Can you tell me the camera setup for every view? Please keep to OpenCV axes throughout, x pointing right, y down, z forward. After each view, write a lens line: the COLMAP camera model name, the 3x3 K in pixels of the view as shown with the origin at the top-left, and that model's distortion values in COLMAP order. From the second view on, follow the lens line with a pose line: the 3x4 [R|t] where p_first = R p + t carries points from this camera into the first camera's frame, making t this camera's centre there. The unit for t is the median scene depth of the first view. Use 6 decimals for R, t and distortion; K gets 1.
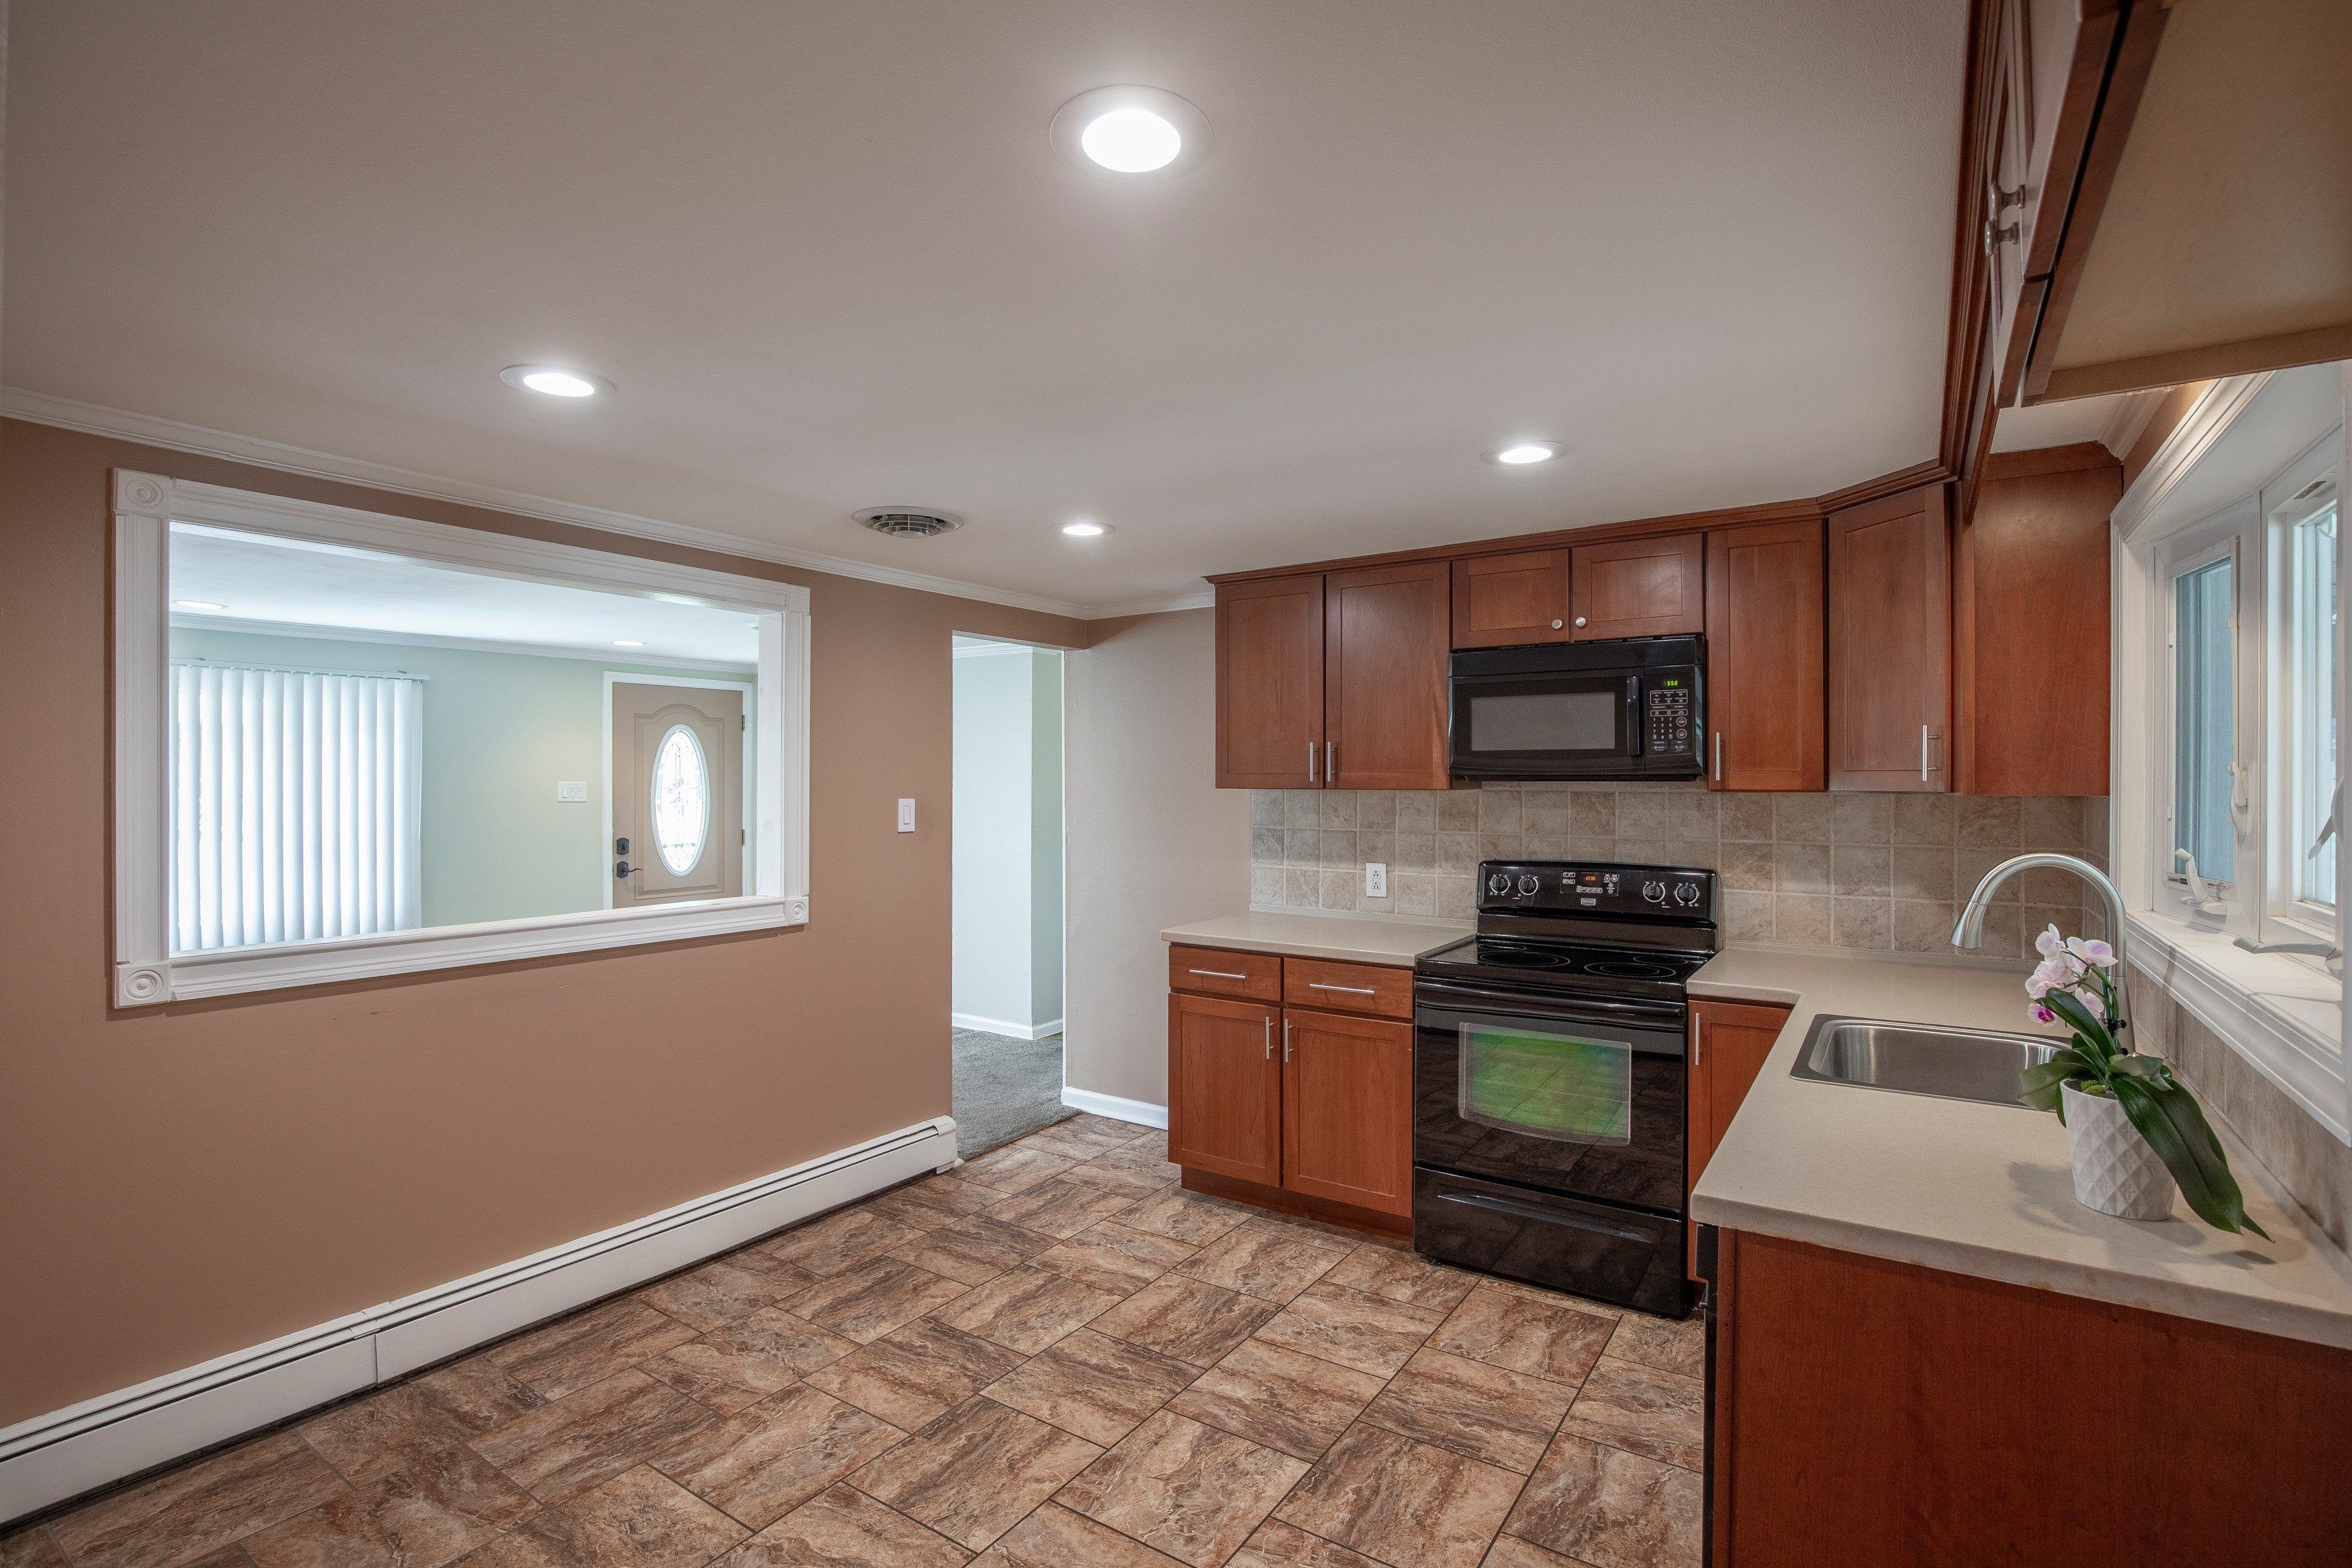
lens RADIAL K [[1027.6, 0, 1137.3], [0, 1027.6, 788.0], [0, 0, 1]] dist [-0.033579, -0.000140]
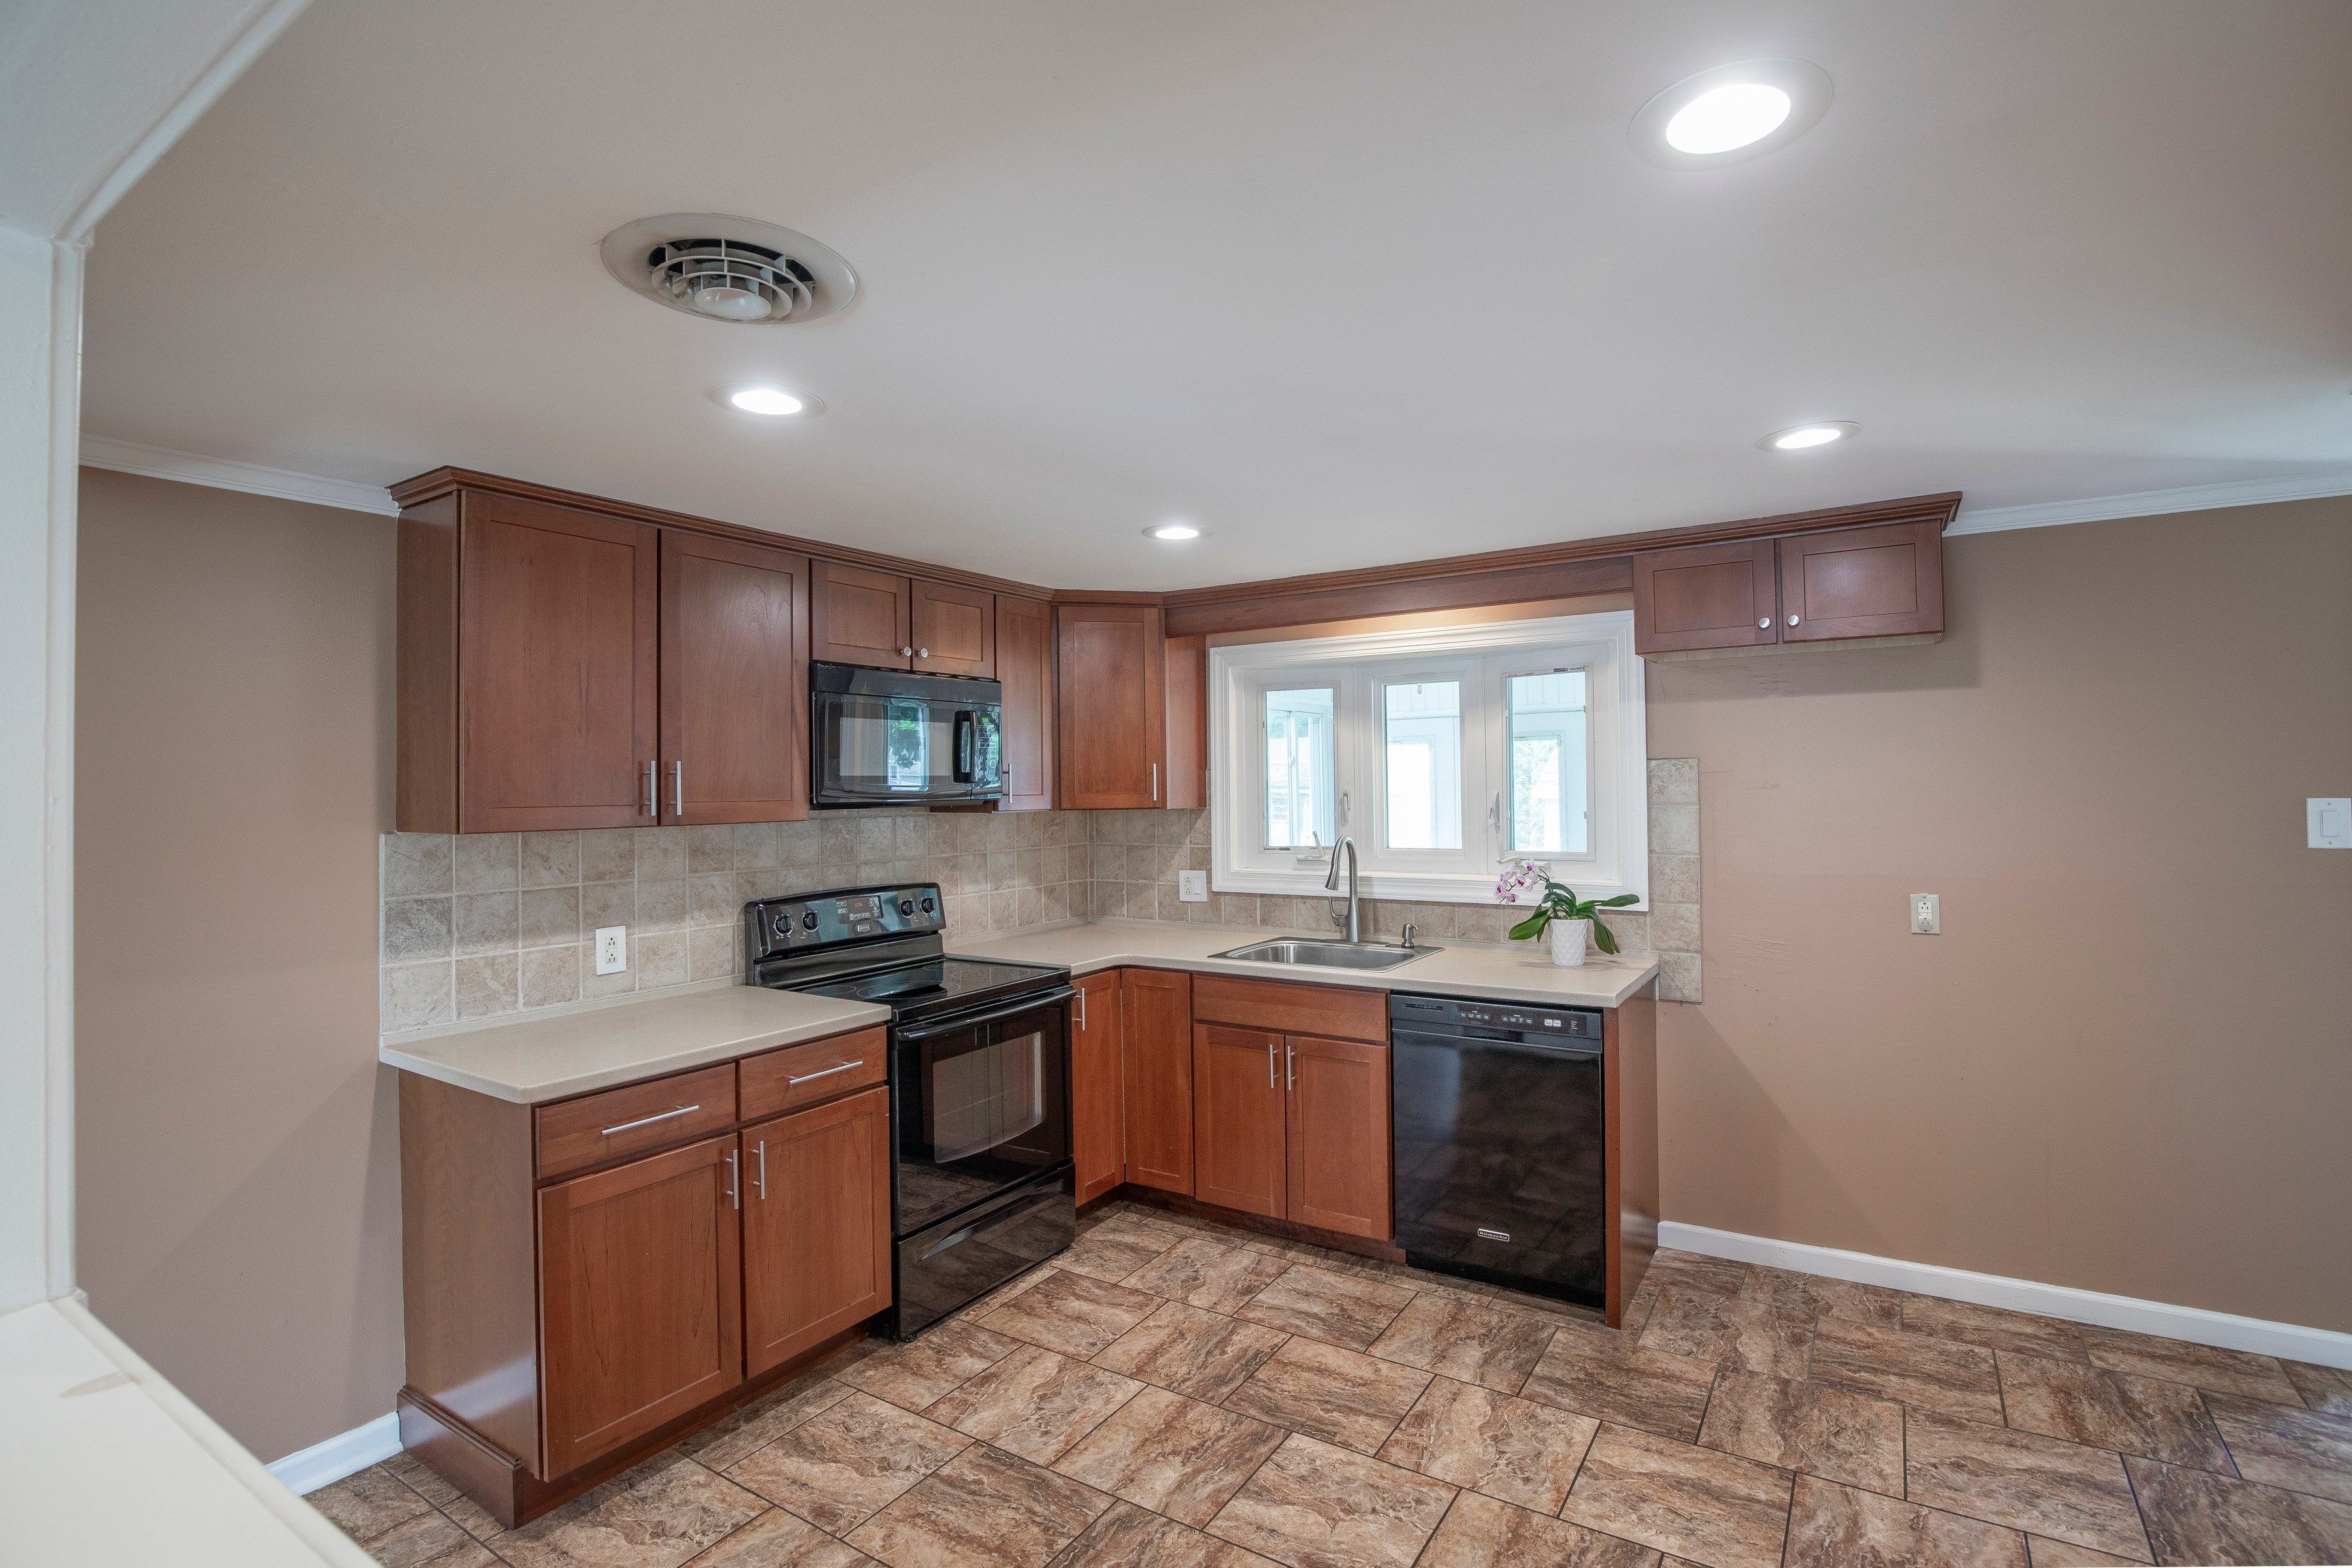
lens RADIAL K [[1122.8, 0, 1123.4], [0, 1122.8, 777.4], [0, 0, 1]] dist [-0.035405, 0.006918]
pose [[0.003681, 0.003937, 0.999985, -0.672747], [0.019983, 0.999792, -0.004009, -0.027439], [-0.999794, 0.019998, 0.003602, 0.755990]]
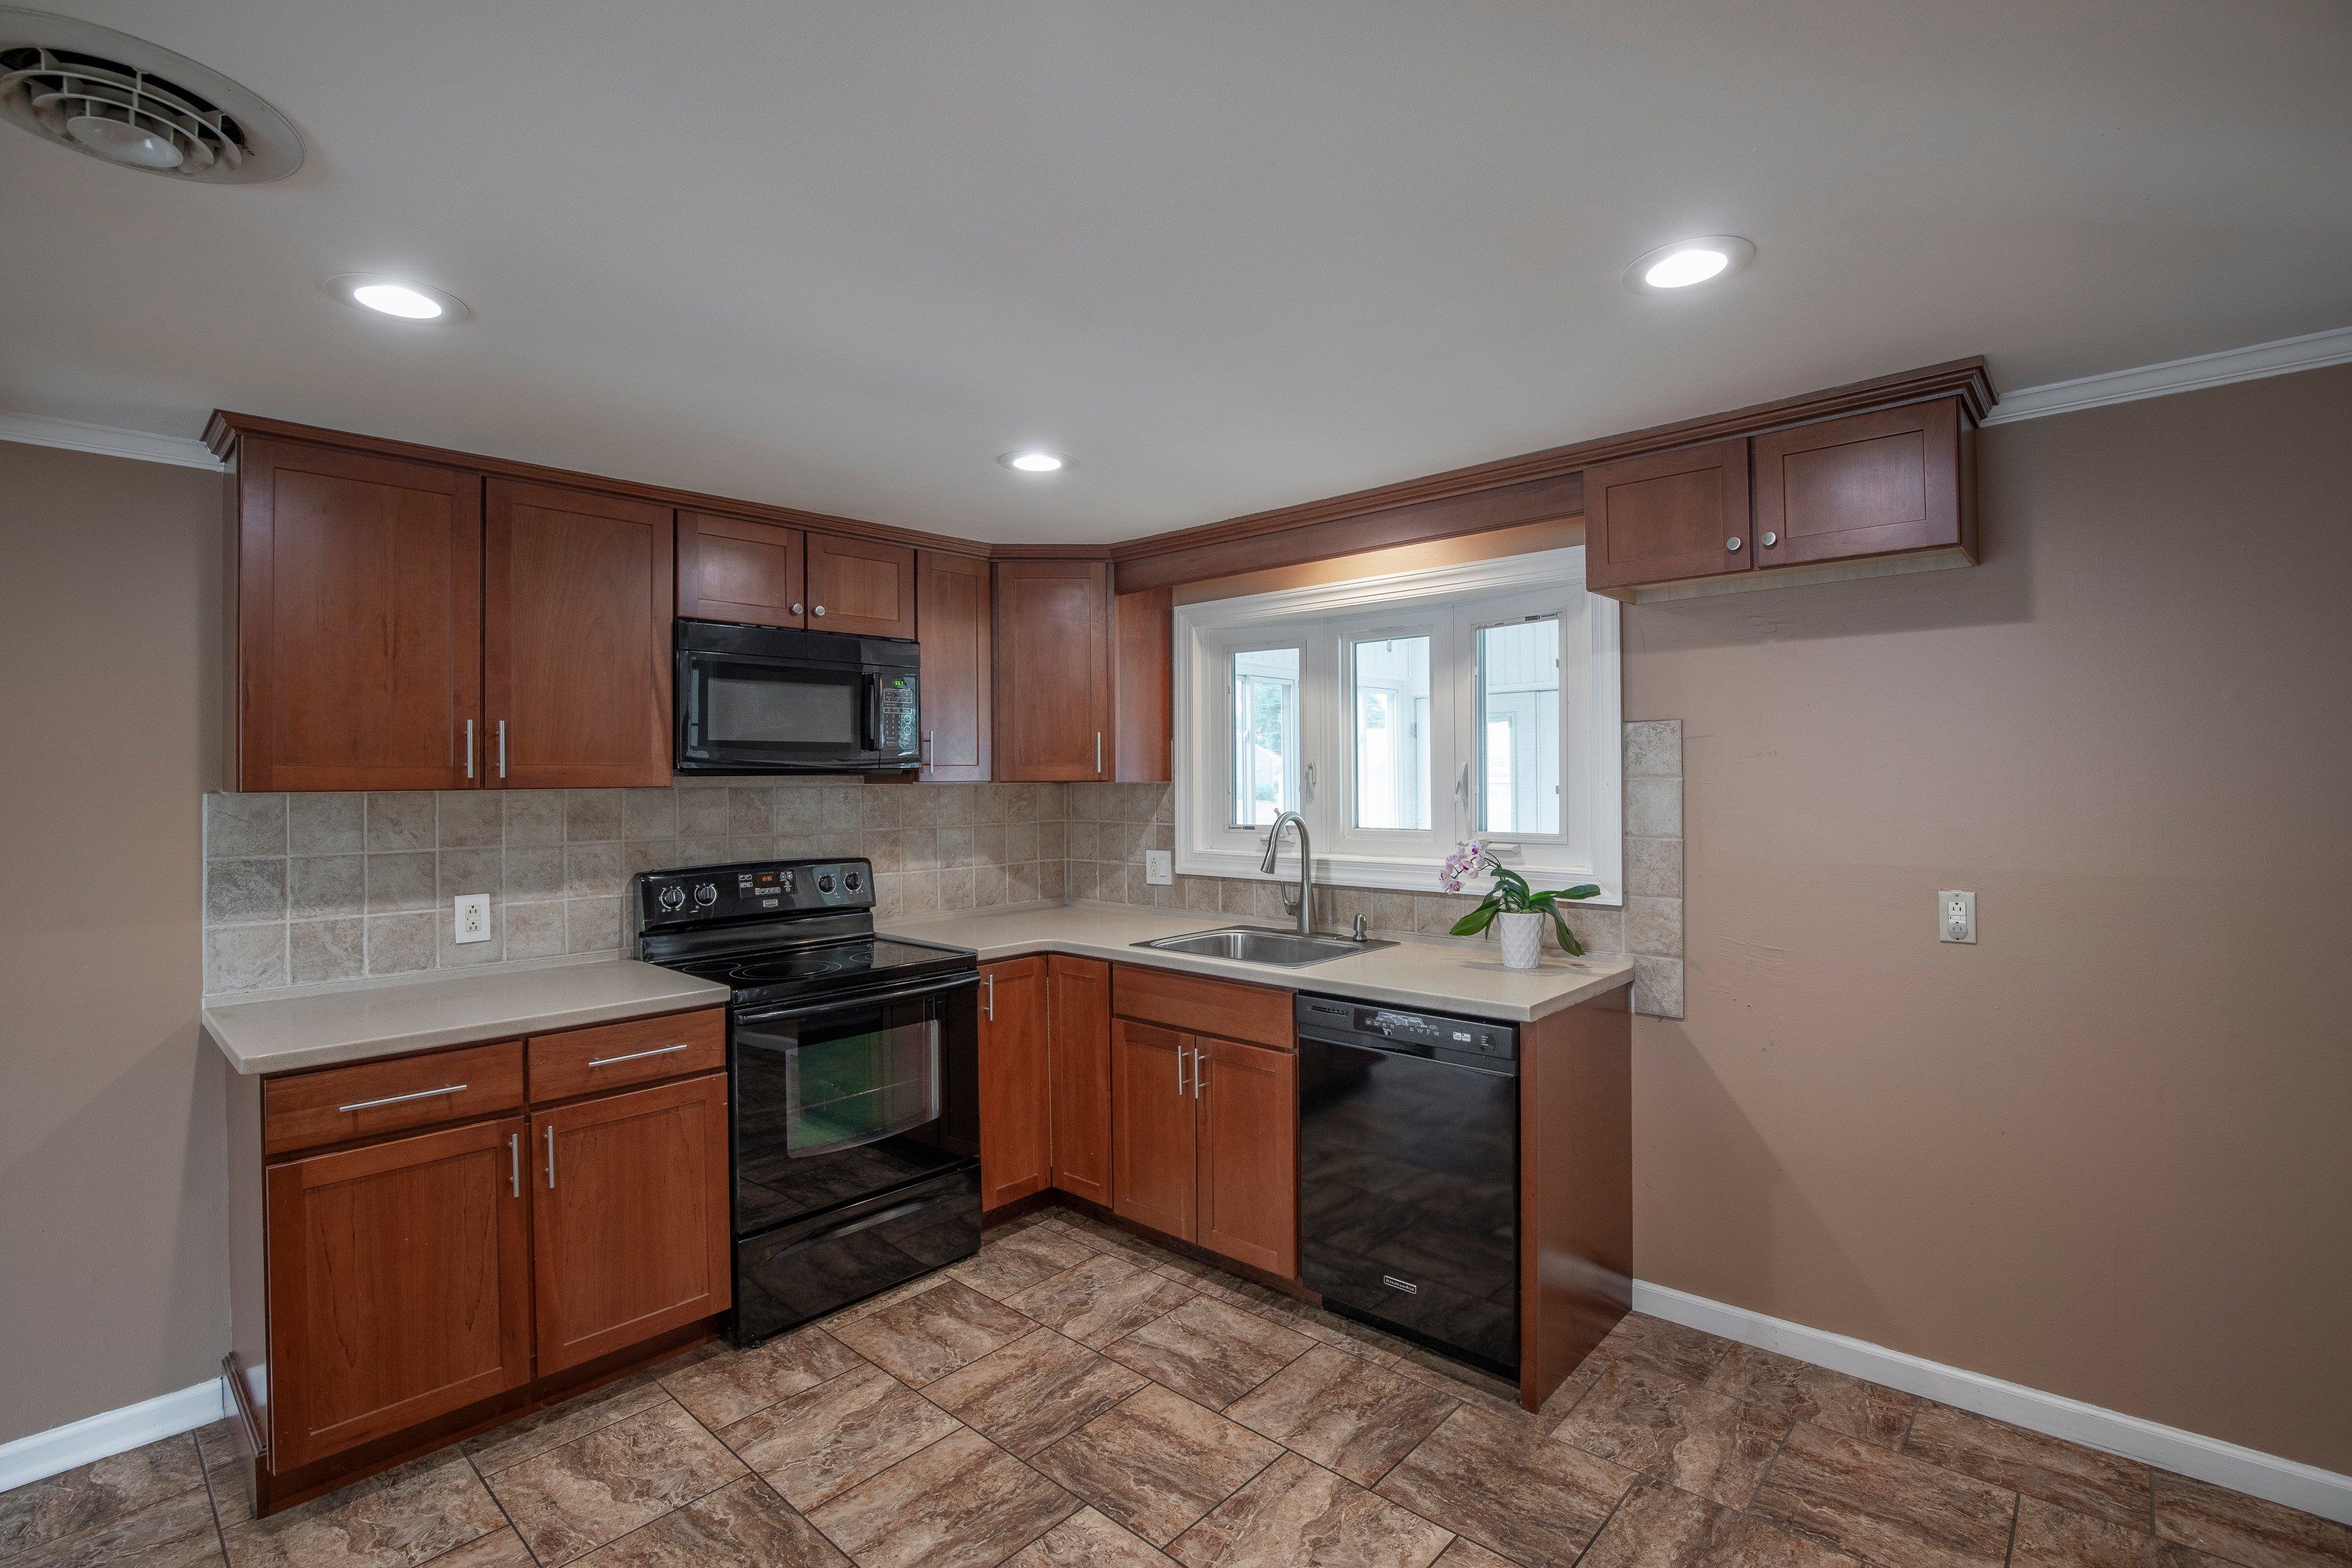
lens RADIAL K [[1097.8, 0, 1143.7], [0, 1097.8, 775.4], [0, 0, 1]] dist [-0.037566, 0.008000]
pose [[0.156529, -0.003406, 0.987668, -0.521141], [0.014343, 0.999896, 0.001175, -0.003886], [-0.987569, 0.013982, 0.156561, 0.507654]]
